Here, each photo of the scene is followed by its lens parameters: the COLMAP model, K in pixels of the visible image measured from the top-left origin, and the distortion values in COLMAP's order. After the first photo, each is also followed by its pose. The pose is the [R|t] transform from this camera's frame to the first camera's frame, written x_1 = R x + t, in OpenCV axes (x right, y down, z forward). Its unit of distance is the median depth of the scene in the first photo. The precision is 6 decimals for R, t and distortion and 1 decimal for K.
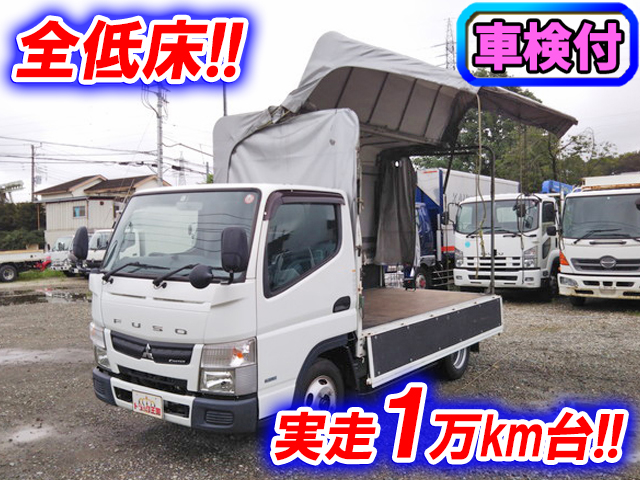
lens RADIAL K [[598.3, 0, 383.3], [0, 598.3, 240.5], [0, 0, 1]] dist [-0.013299, 0.019067]
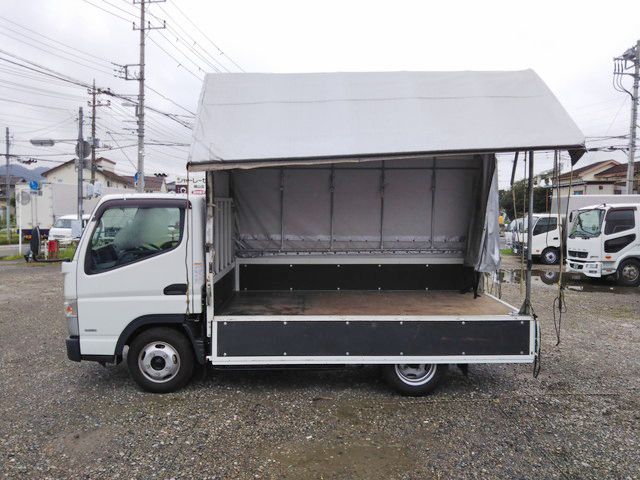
lens RADIAL K [[598.3, 0, 383.3], [0, 598.3, 240.5], [0, 0, 1]] dist [-0.013299, 0.019067]
pose [[0.574782, 0.062128, -0.815945, 0.827373], [-0.035011, 0.998068, 0.051333, -0.051704], [0.817558, -0.000939, 0.575846, 0.438706]]
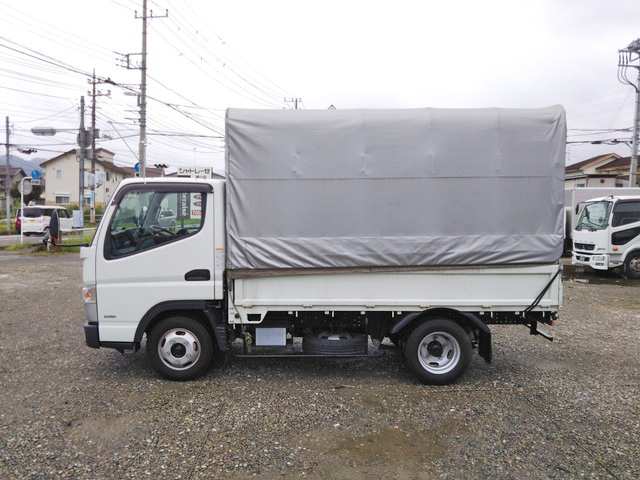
lens RADIAL K [[598.3, 0, 383.3], [0, 598.3, 240.5], [0, 0, 1]] dist [-0.013299, 0.019067]
pose [[0.579295, 0.073188, -0.811826, 0.792752], [-0.039907, 0.997313, 0.061434, -0.038154], [0.814140, -0.003191, 0.580659, 0.413944]]
